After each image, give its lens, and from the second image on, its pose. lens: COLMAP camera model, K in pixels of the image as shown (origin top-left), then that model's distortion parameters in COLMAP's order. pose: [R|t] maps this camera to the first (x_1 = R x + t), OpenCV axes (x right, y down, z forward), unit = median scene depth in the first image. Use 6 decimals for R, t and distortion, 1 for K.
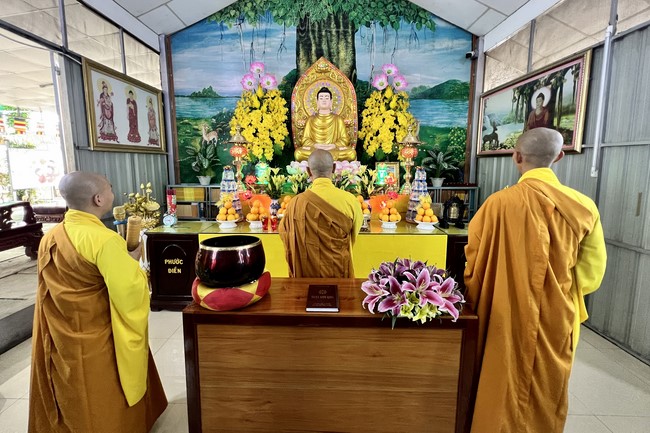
lens RADIAL K [[266.7, 0, 324.2], [0, 266.7, 194.4], [0, 0, 1]] dist [-0.000618, -0.000073]
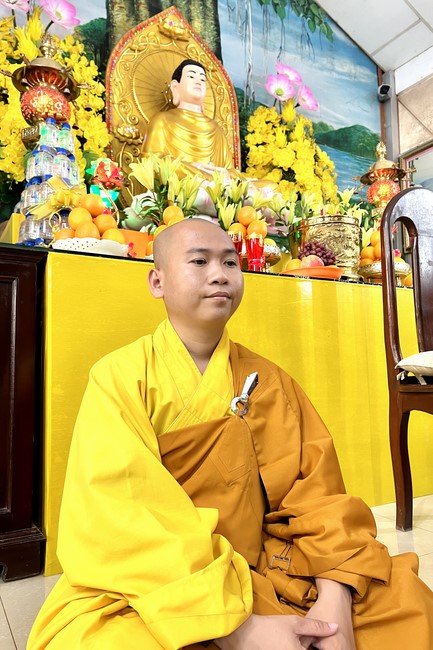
lens RADIAL K [[491.7, 0, 216.5], [0, 491.7, 325.0], [0, 0, 1]] dist [0.070742, -0.084007]
pose [[0.857504, 0.031009, 0.513542, -0.371445], [0.081491, 0.977394, -0.195090, 0.208785], [-0.507982, 0.209139, 0.835592, 0.334771]]
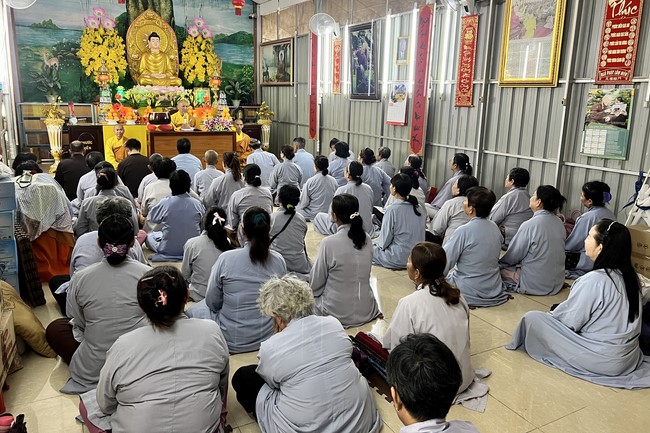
lens RADIAL K [[483.2, 0, 323.1], [0, 483.2, 196.6], [0, 0, 1]] dist [0.013679, -0.009076]
pose [[0.871845, -0.082527, 0.482778, -0.501367], [0.035212, 0.993713, 0.106278, 0.207743], [-0.488514, -0.075658, 0.869270, -1.639354]]
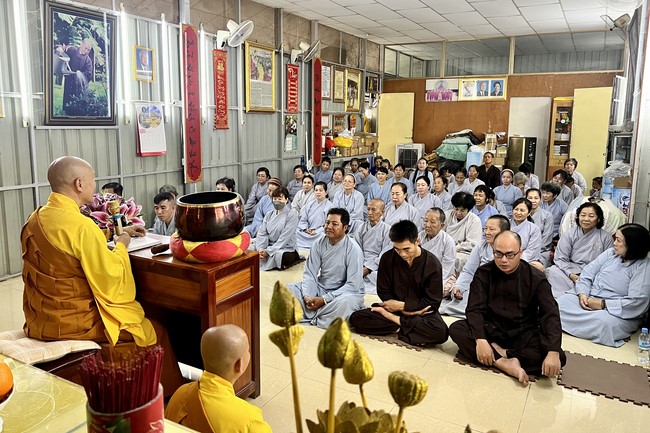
lens RADIAL K [[491.7, 0, 324.1], [0, 491.7, 222.3], [0, 0, 1]] dist [0.070742, -0.084007]
pose [[-0.876174, -0.115452, 0.467964, -0.567323], [0.037341, 0.951713, 0.304711, -0.095866], [-0.480546, 0.284454, -0.829555, 0.811901]]
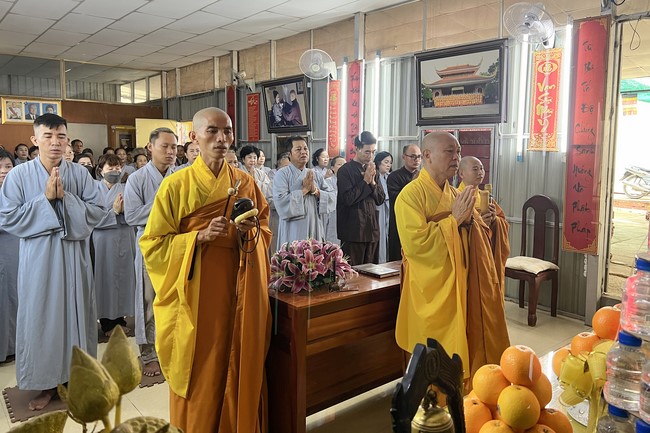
lens RADIAL K [[491.7, 0, 324.1], [0, 491.7, 222.3], [0, 0, 1]] dist [0.070742, -0.084007]
pose [[-0.773078, 0.083530, -0.628787, 0.481385], [-0.085199, 0.968635, 0.233427, -0.100150], [0.628563, 0.234029, -0.741714, 0.812200]]
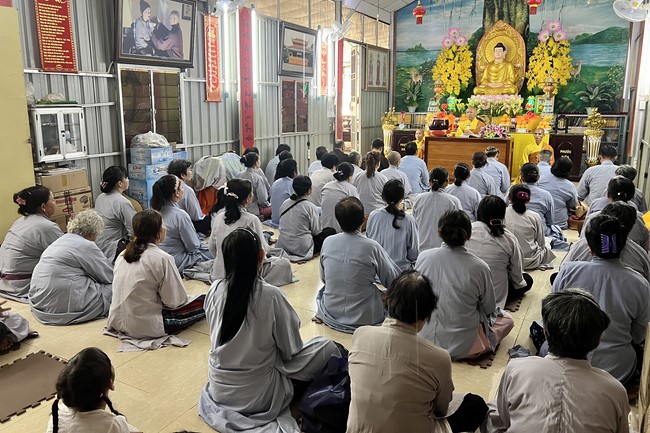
lens RADIAL K [[483.2, 0, 323.1], [0, 483.2, 196.6], [0, 0, 1]] dist [0.013679, -0.009076]
pose [[0.881497, 0.087200, -0.464068, 0.424597], [-0.052768, 0.994836, 0.086700, 0.233896], [0.469232, -0.051938, 0.881546, -1.705716]]
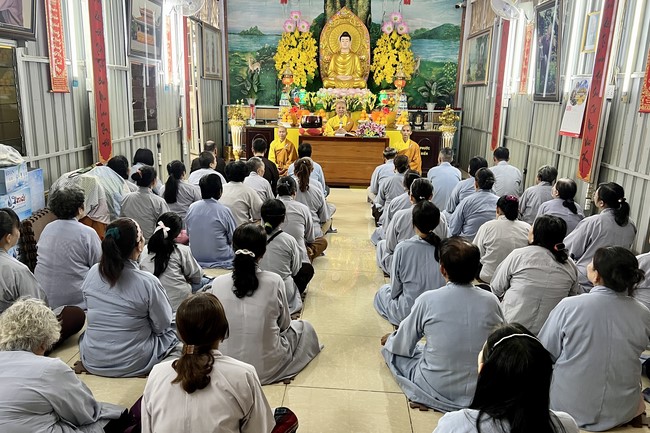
lens RADIAL K [[511.7, 0, 313.8], [0, 511.7, 216.4], [0, 0, 1]] dist [0.077629, -0.084702]
pose [[0.998467, 0.030347, -0.046280, -0.009851], [-0.024592, 0.992444, 0.120209, 0.205177], [0.049578, -0.118886, 0.991669, -1.632401]]
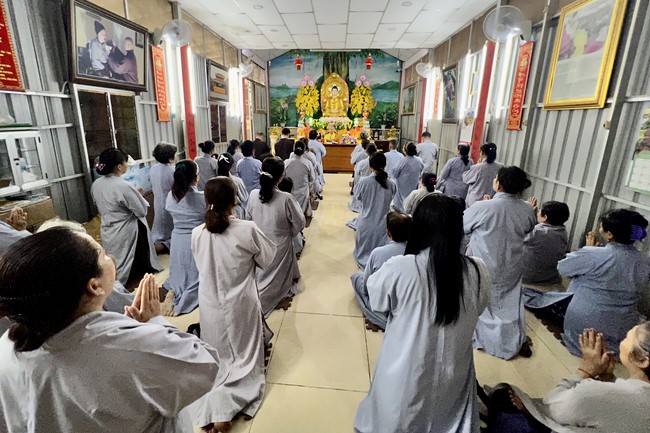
lens RADIAL K [[275.5, 0, 316.1], [0, 275.5, 183.1], [0, 0, 1]] dist [-0.001354, -0.000514]
pose [[0.997441, 0.023531, -0.067514, 0.020449], [-0.015981, 0.993773, 0.110273, 0.192526], [0.069688, -0.108912, 0.991606, -1.510681]]
